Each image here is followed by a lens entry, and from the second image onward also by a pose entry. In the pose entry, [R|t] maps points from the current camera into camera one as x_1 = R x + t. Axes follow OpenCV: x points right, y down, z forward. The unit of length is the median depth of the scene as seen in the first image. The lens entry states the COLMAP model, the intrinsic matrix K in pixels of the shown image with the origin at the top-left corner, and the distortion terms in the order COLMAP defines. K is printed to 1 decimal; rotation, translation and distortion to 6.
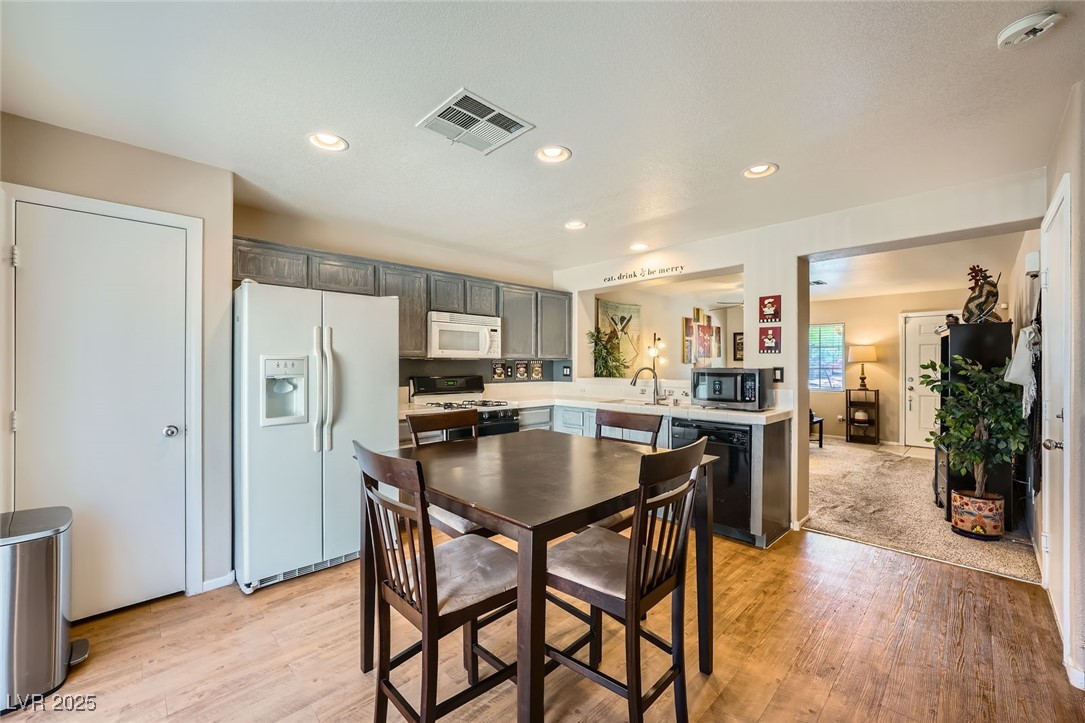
lens RADIAL K [[425.9, 0, 541.1], [0, 425.9, 362.3], [0, 0, 1]] dist [-0.003118, 0.002433]
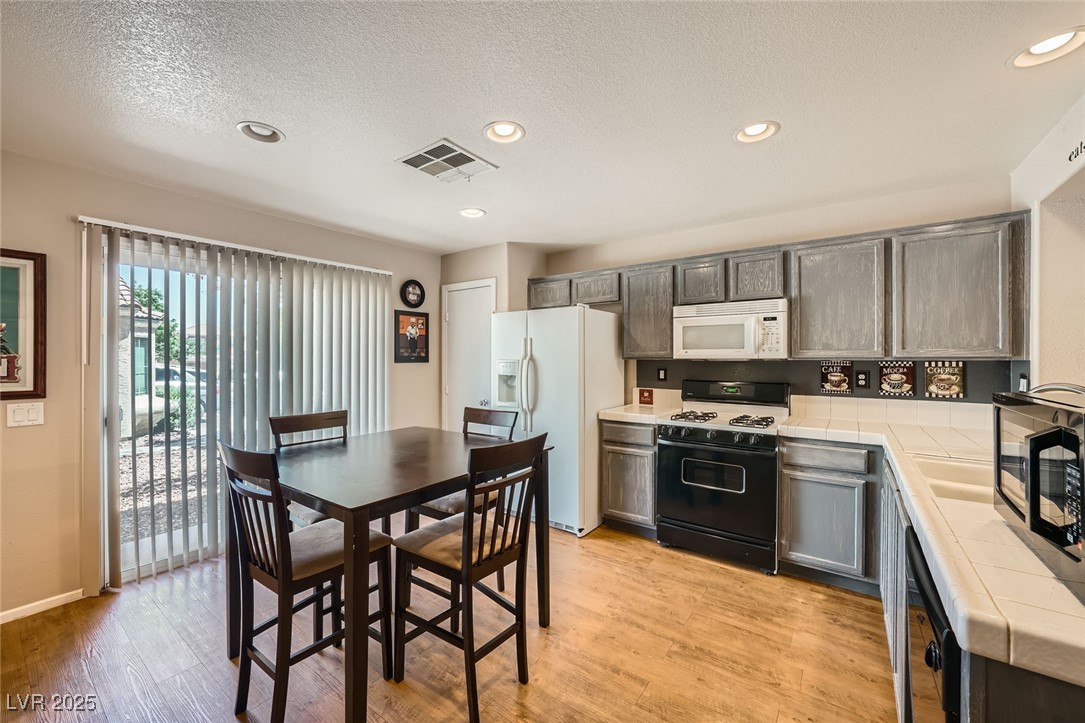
lens RADIAL K [[425.9, 0, 543.8], [0, 425.9, 359.9], [0, 0, 1]] dist [-0.003118, 0.002433]
pose [[0.180833, 0.002363, -0.983511, 0.500549], [0.004899, 0.999983, 0.003303, -0.011539], [0.983502, -0.005416, 0.180819, 0.505442]]
